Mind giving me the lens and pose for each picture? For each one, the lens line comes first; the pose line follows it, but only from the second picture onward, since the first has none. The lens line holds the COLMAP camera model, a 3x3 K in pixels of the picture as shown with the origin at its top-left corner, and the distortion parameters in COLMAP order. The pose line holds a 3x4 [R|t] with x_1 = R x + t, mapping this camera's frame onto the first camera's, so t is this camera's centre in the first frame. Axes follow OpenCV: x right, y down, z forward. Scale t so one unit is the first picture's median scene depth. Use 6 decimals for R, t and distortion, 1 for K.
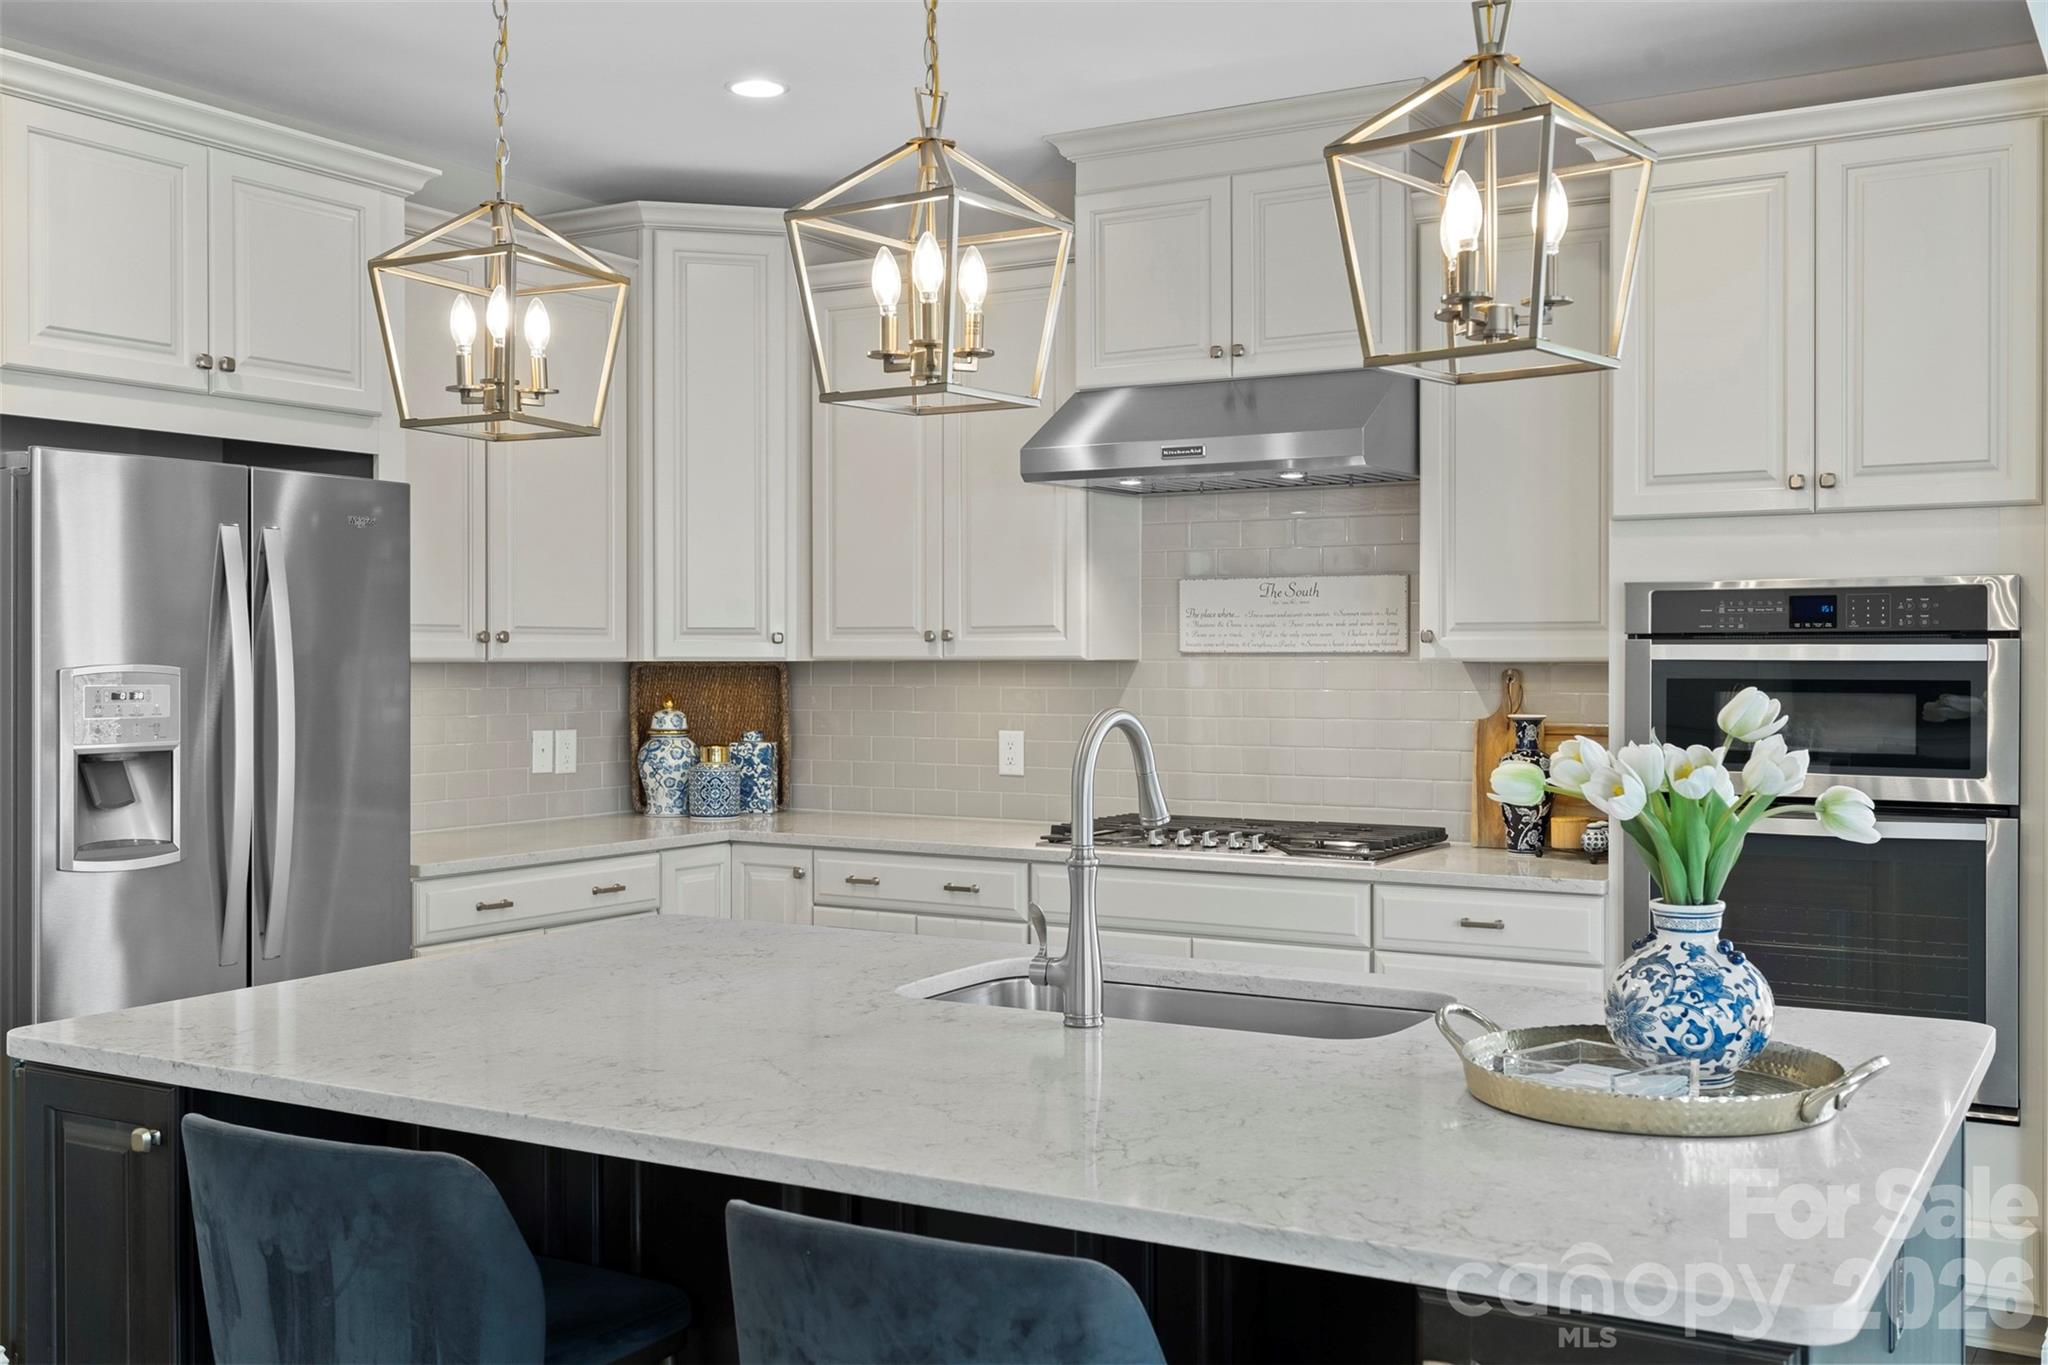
lens RADIAL K [[2046.6, 0, 1015.5], [0, 2046.6, 672.1], [0, 0, 1]] dist [0.009614, 0.000000]
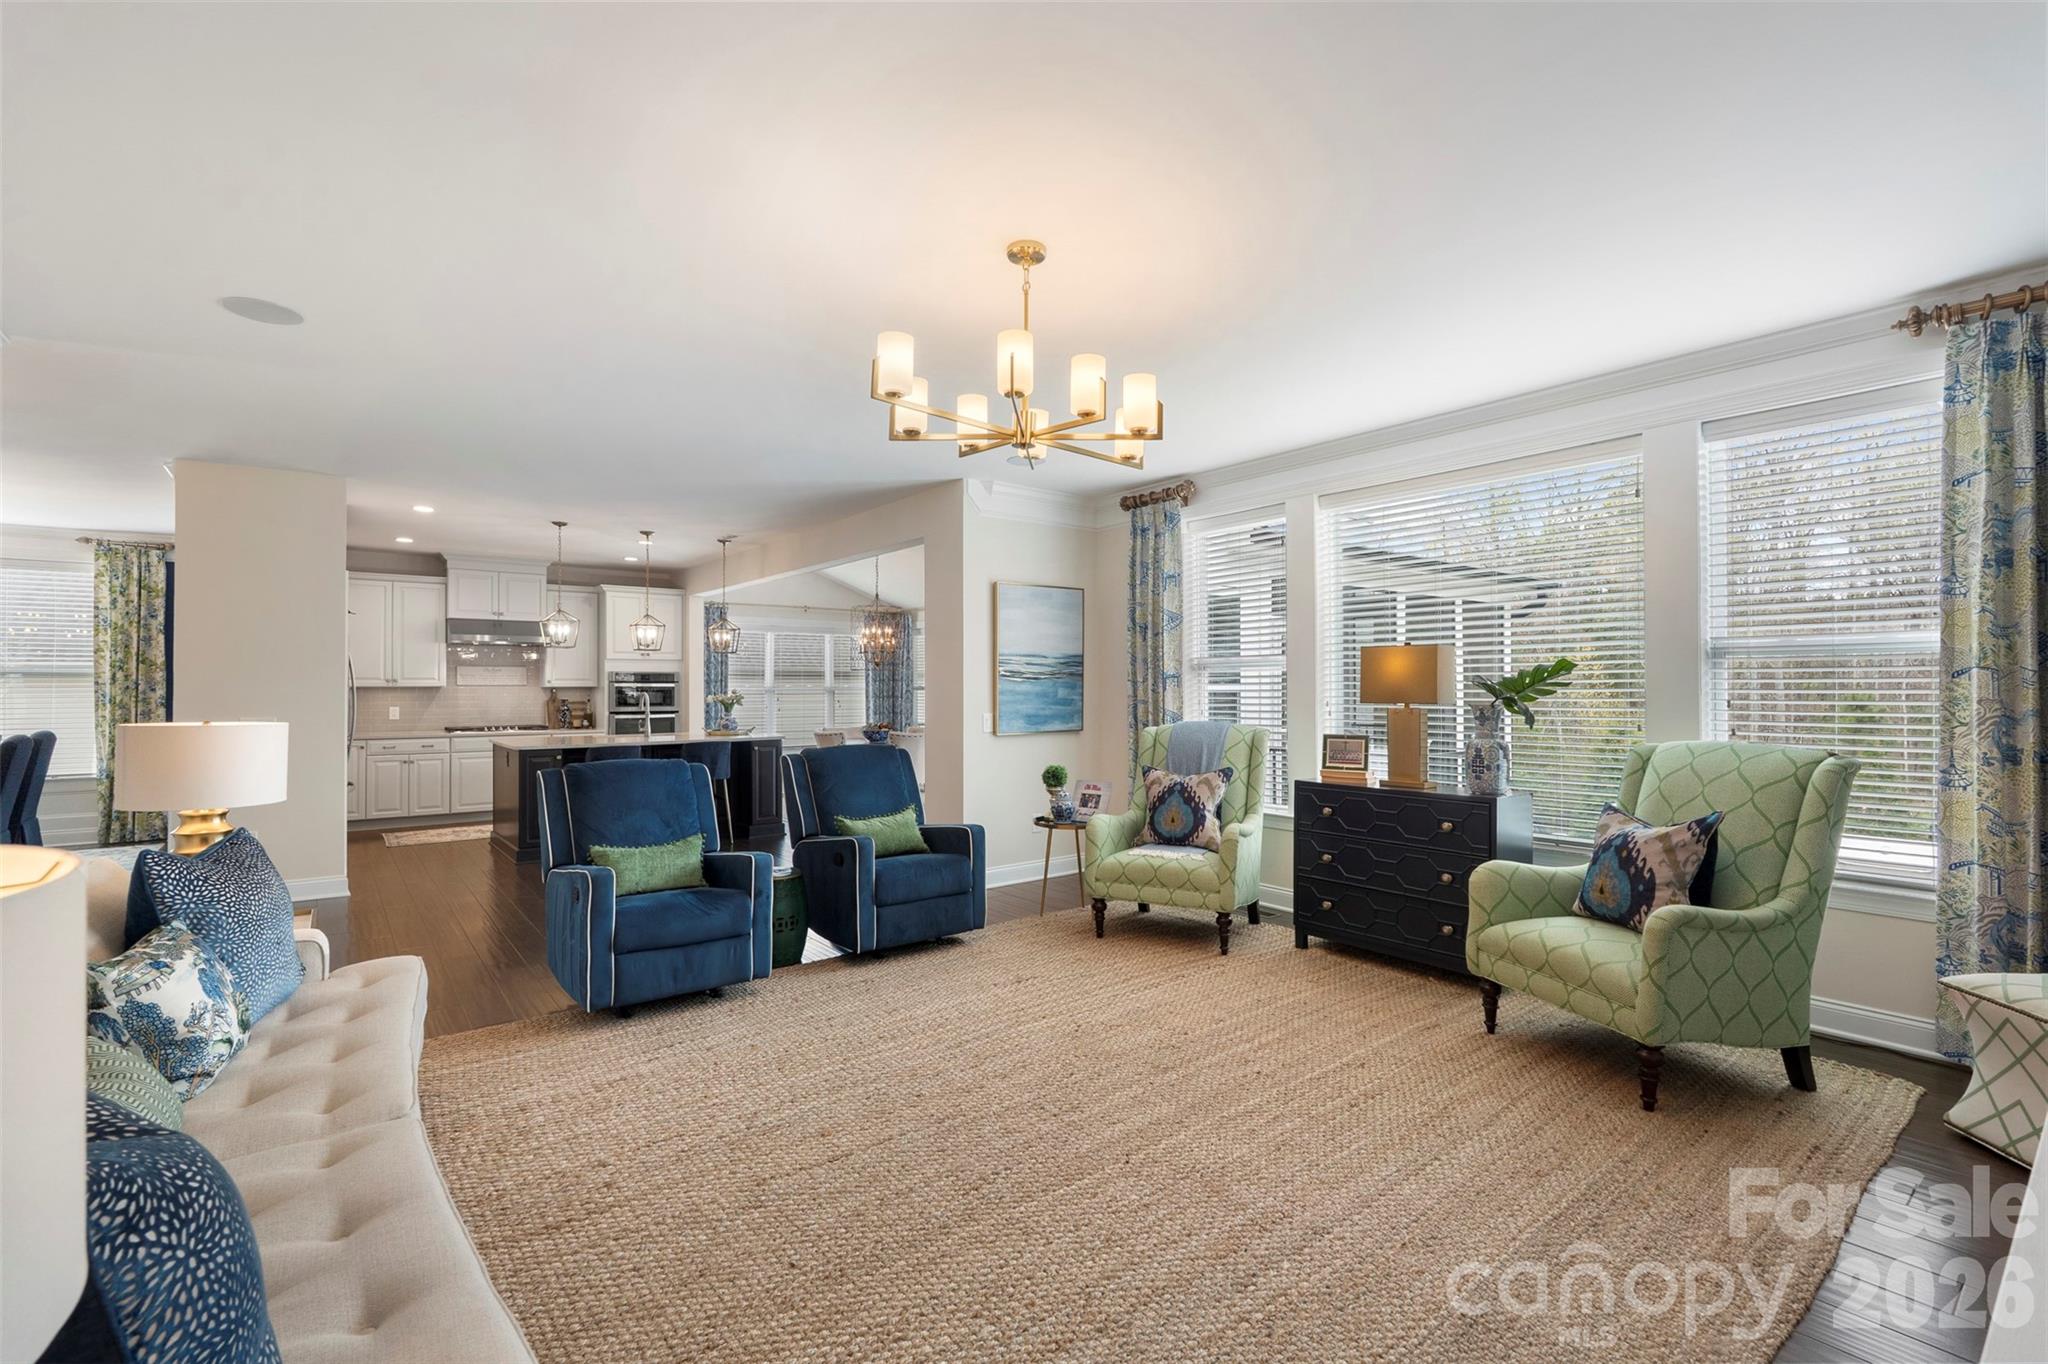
lens RADIAL K [[915.4, 0, 1017.2], [0, 915.4, 672.0], [0, 0, 1]] dist [-0.001458, -0.000030]
pose [[0.377497, 0.014169, 0.925902, -1.223982], [0.010489, 0.999753, -0.019576, 0.011747], [-0.925951, 0.017101, 0.377255, -0.694286]]
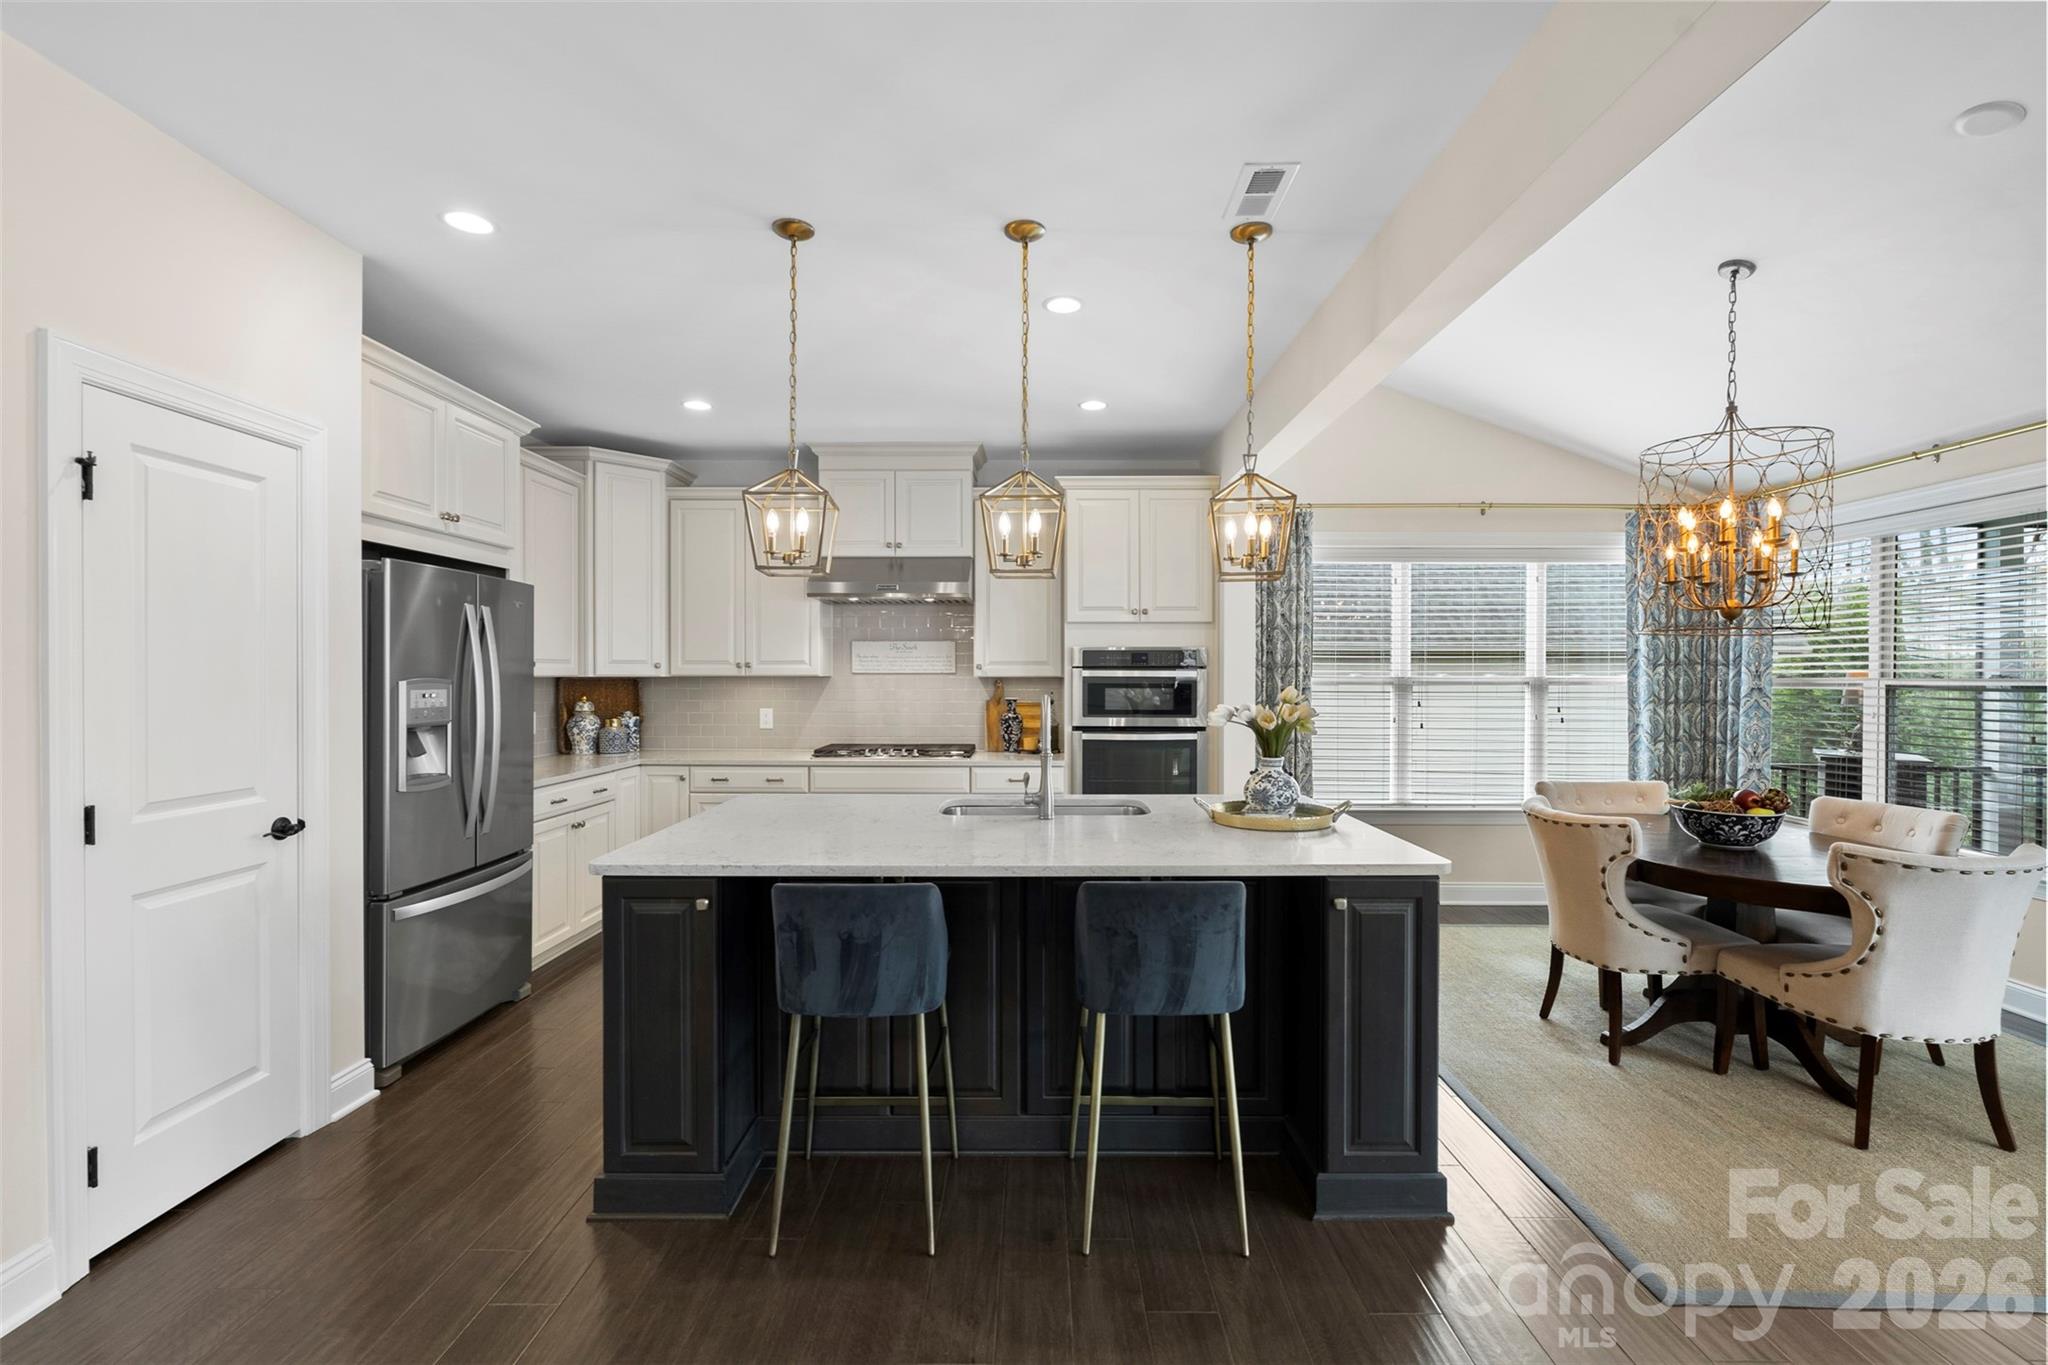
lens RADIAL K [[915.4, 0, 1040.3], [0, 915.4, 679.7], [0, 0, 1]] dist [-0.001458, -0.000030]
pose [[0.858930, -0.001312, 0.512091, -0.288920], [0.002540, 0.999995, -0.001697, 0.000245], [-0.512086, 0.002759, 0.858930, 0.008453]]
